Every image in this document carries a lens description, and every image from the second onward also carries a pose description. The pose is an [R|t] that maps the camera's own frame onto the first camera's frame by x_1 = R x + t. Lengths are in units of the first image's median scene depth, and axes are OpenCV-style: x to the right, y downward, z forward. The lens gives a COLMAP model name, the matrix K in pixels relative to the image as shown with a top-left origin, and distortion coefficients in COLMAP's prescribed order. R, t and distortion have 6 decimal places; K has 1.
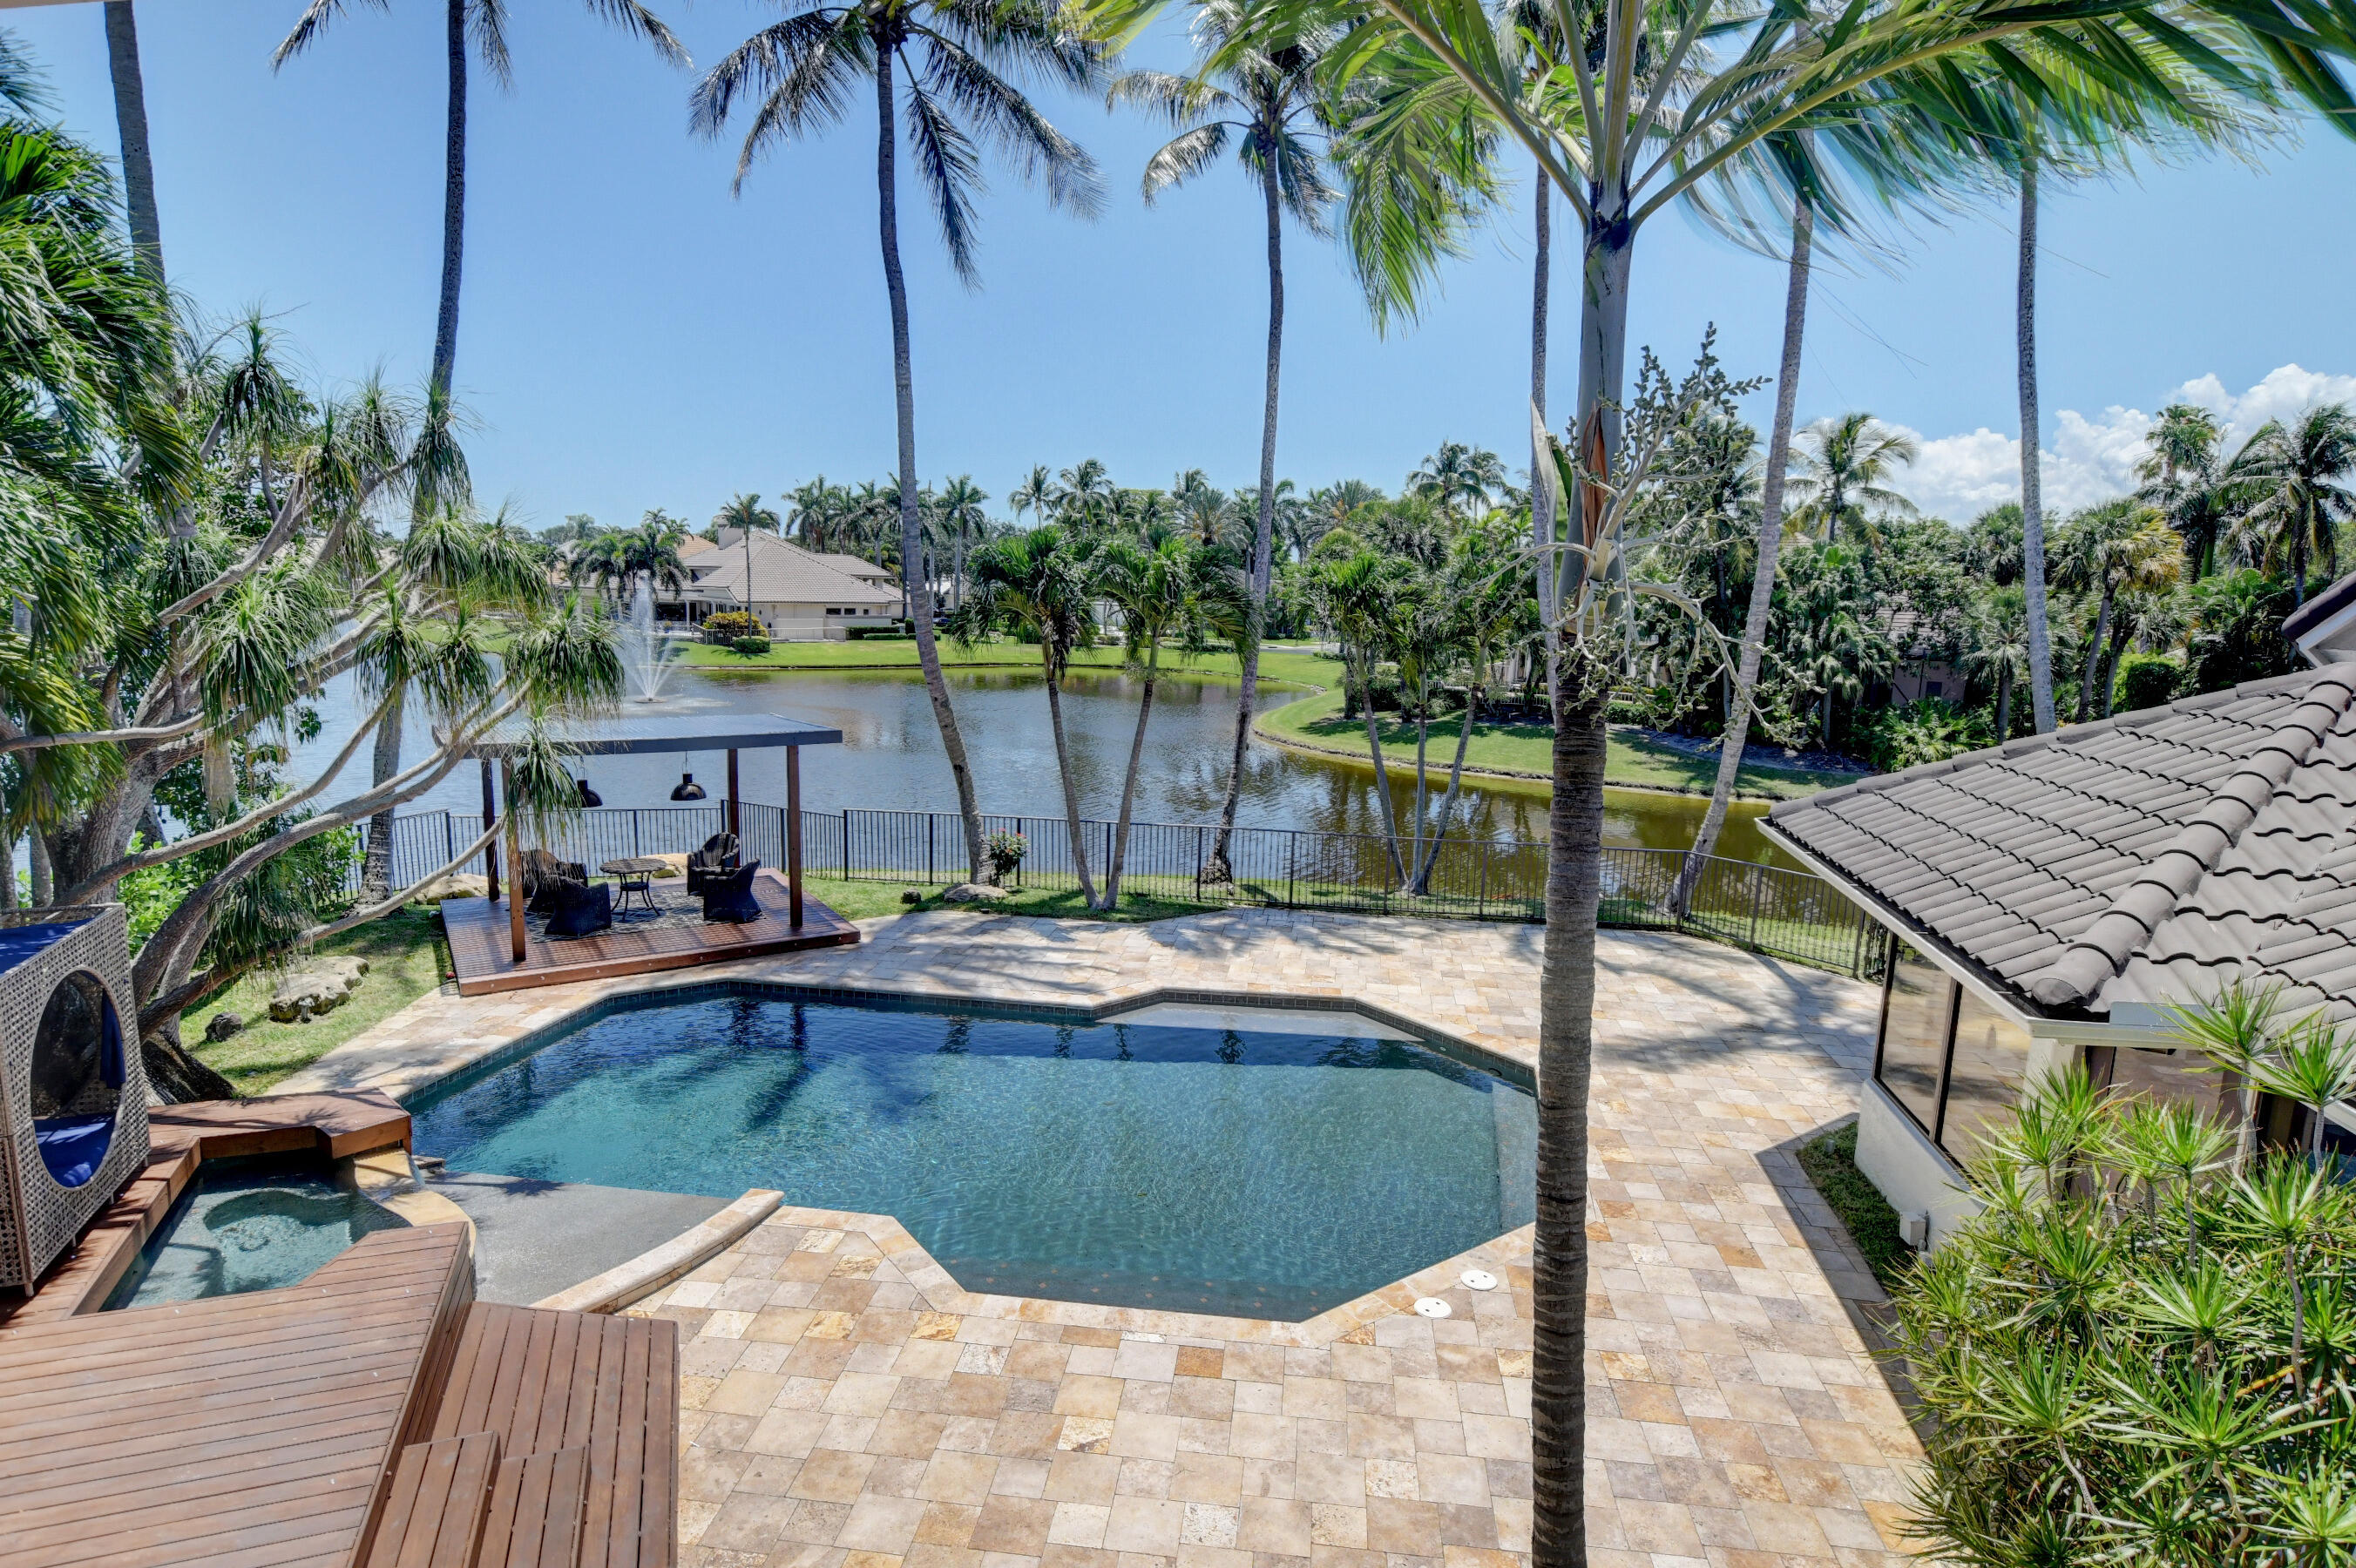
lens RADIAL K [[1276.8, 0, 1178.0], [0, 1276.8, 784.0], [0, 0, 1]] dist [-0.017476, -0.000150]
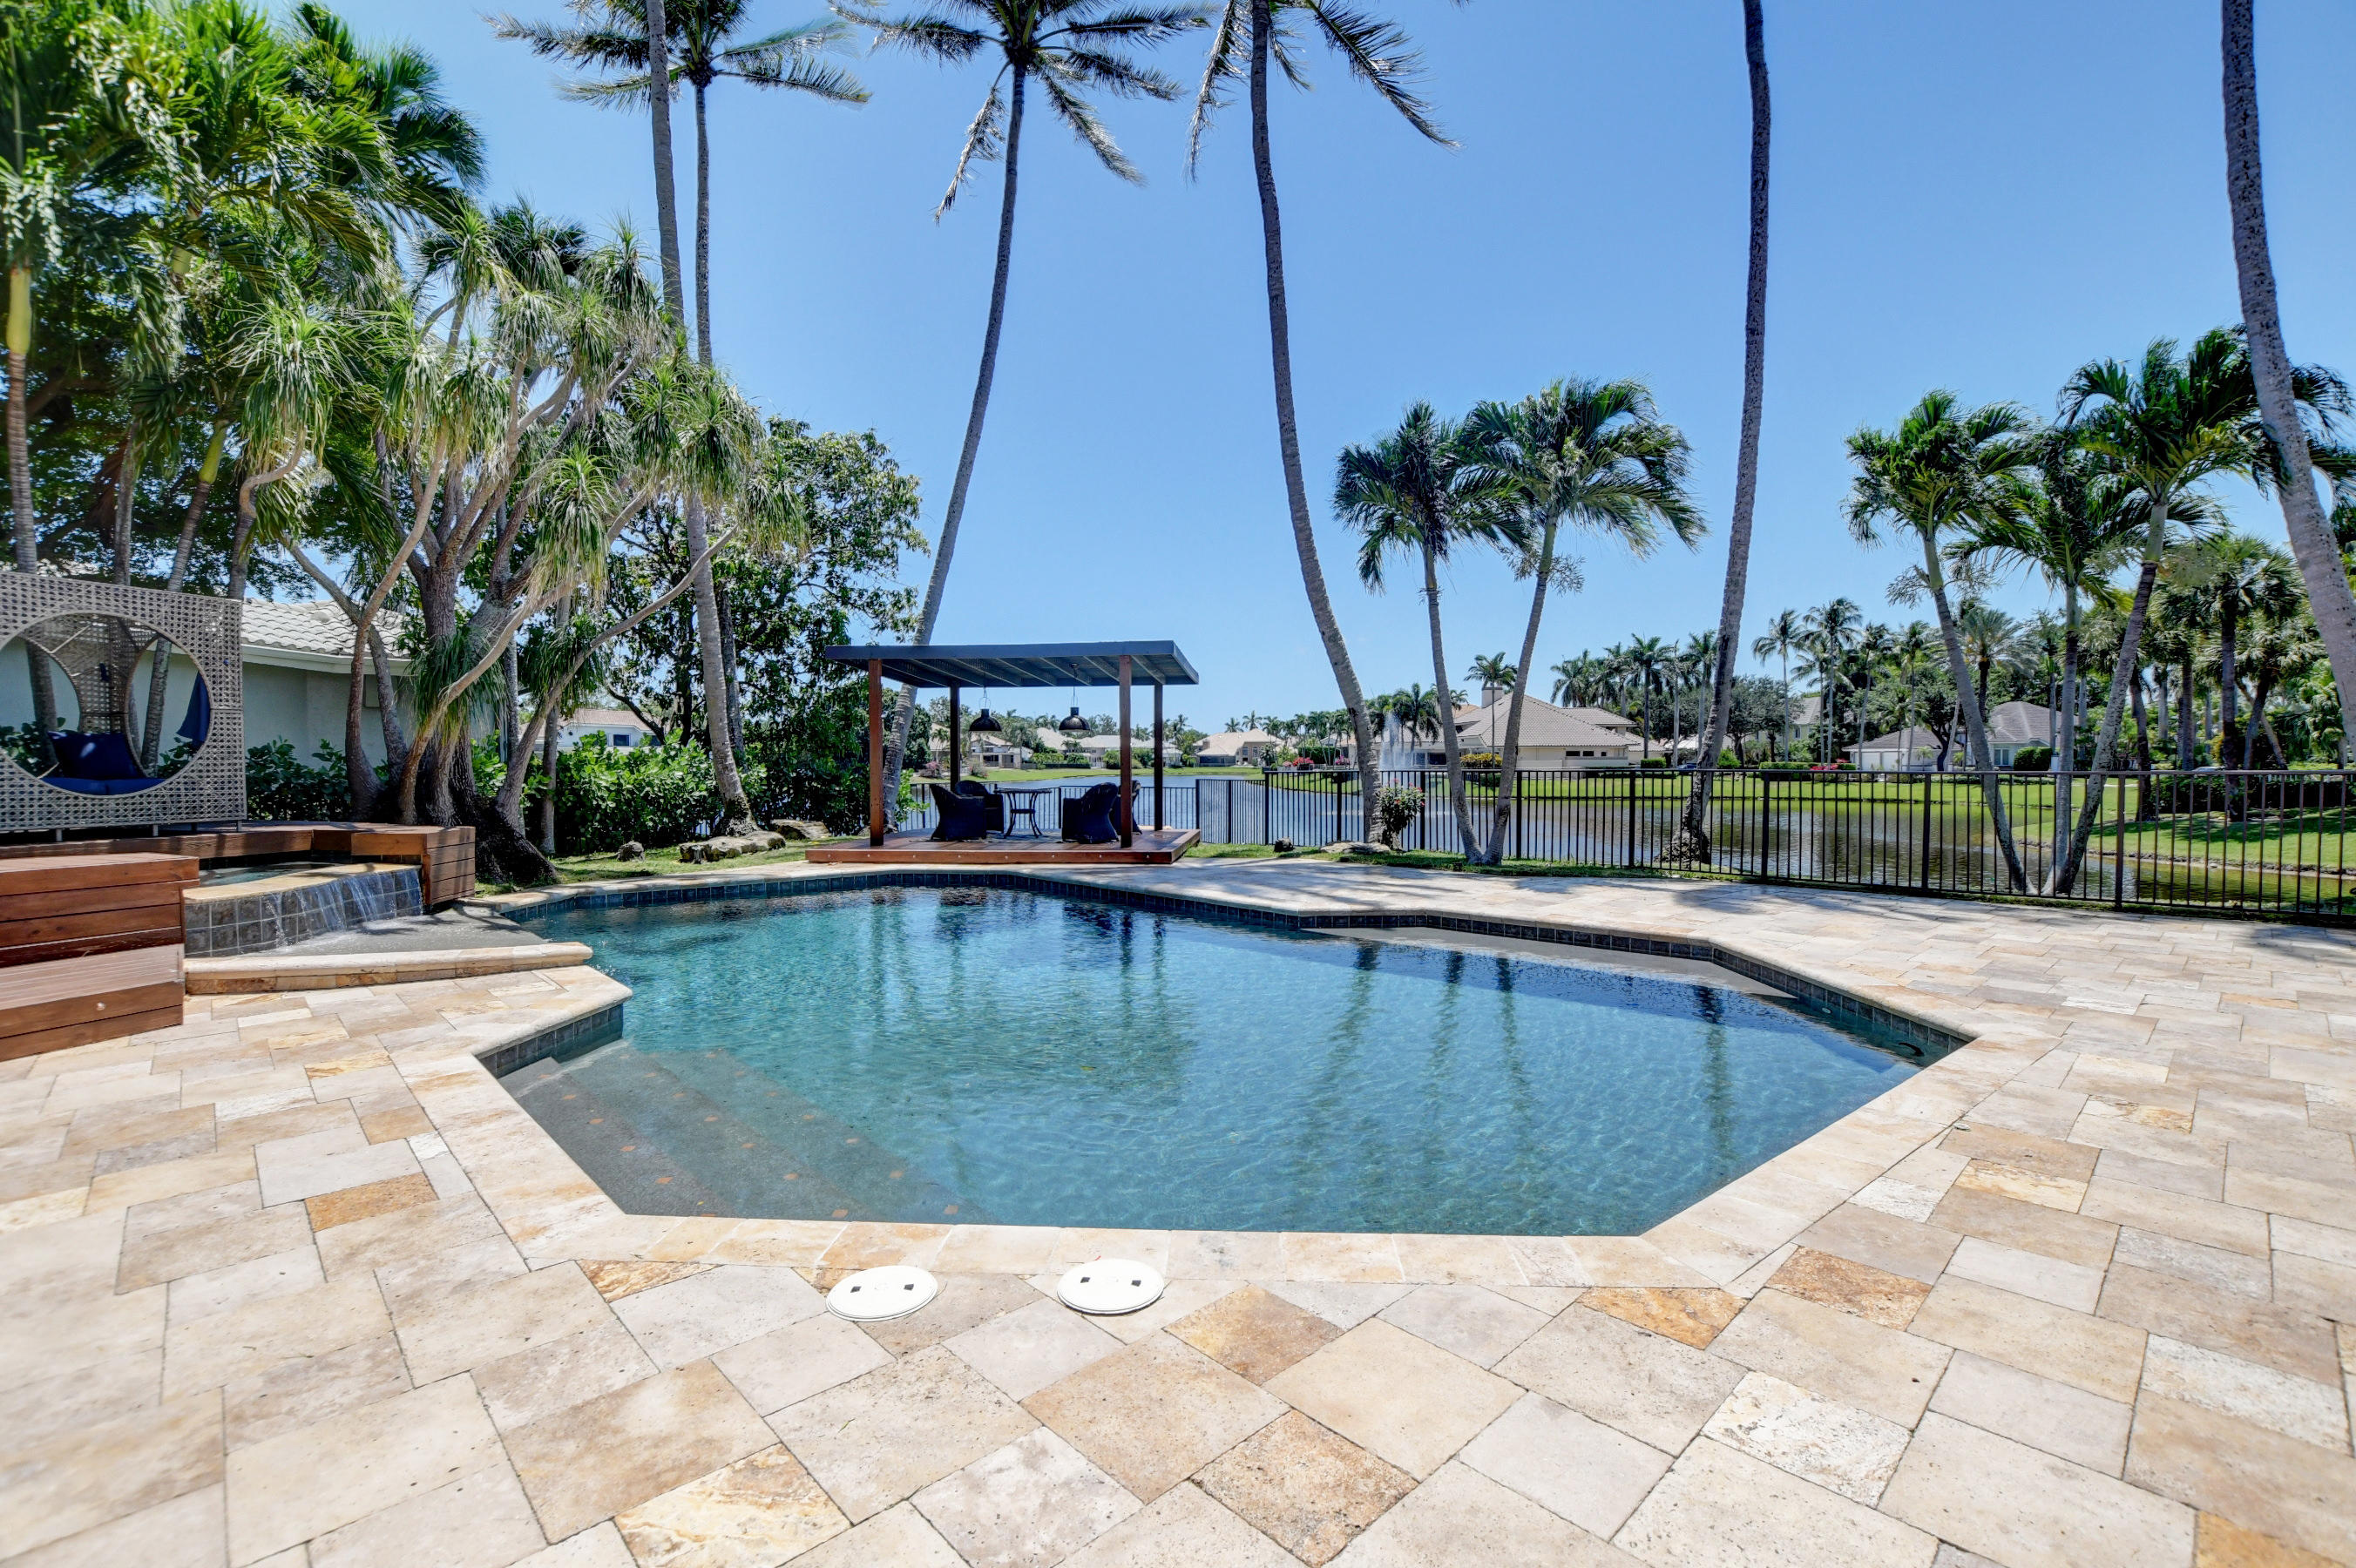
lens RADIAL K [[1049.9, 0, 1182.4], [0, 1049.9, 786.3], [0, 0, 1]] dist [-0.003476, -0.000633]
pose [[0.785275, -0.011742, -0.619036, 0.086641], [-0.073353, 0.991014, -0.111849, 0.057997], [0.614787, 0.133241, 0.777357, 0.153656]]
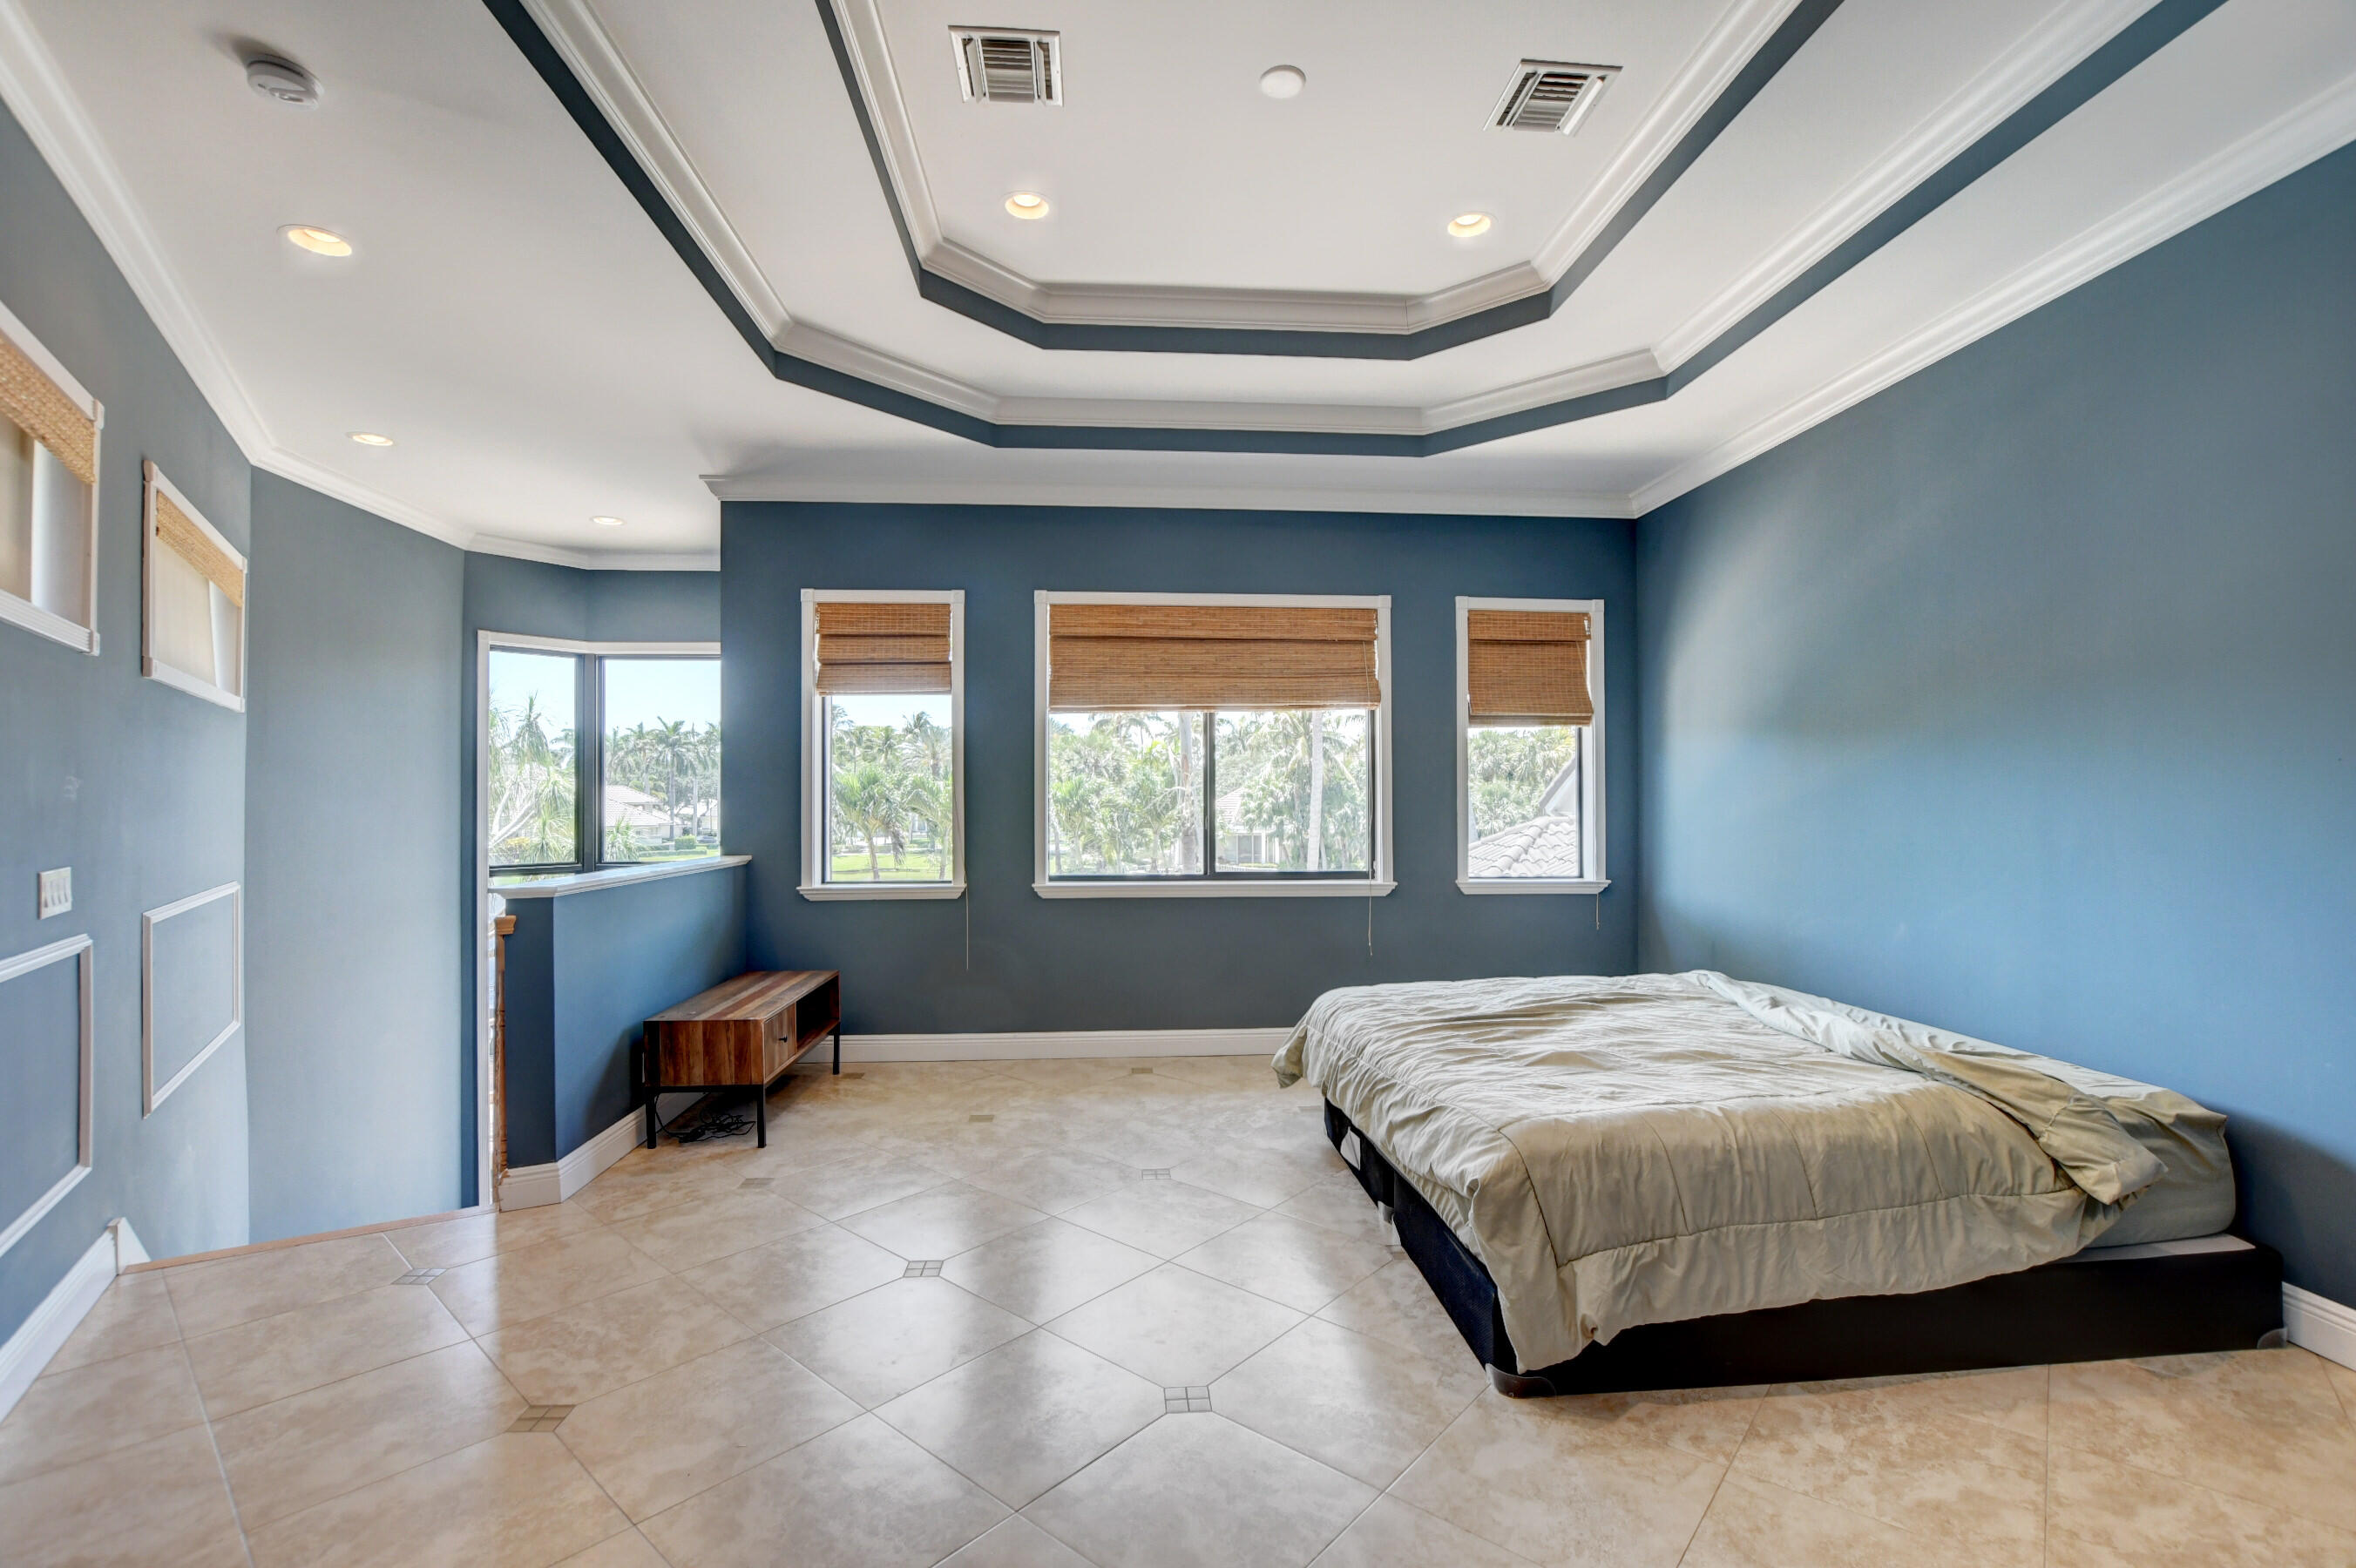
lens RADIAL K [[1049.9, 0, 1182.4], [0, 1049.9, 786.3], [0, 0, 1]] dist [-0.003476, -0.000633]
pose [[0.965855, -0.030649, 0.257265, -0.024373], [0.072333, 0.985394, -0.154167, 0.015210], [-0.248782, 0.167512, 0.953964, -0.105700]]
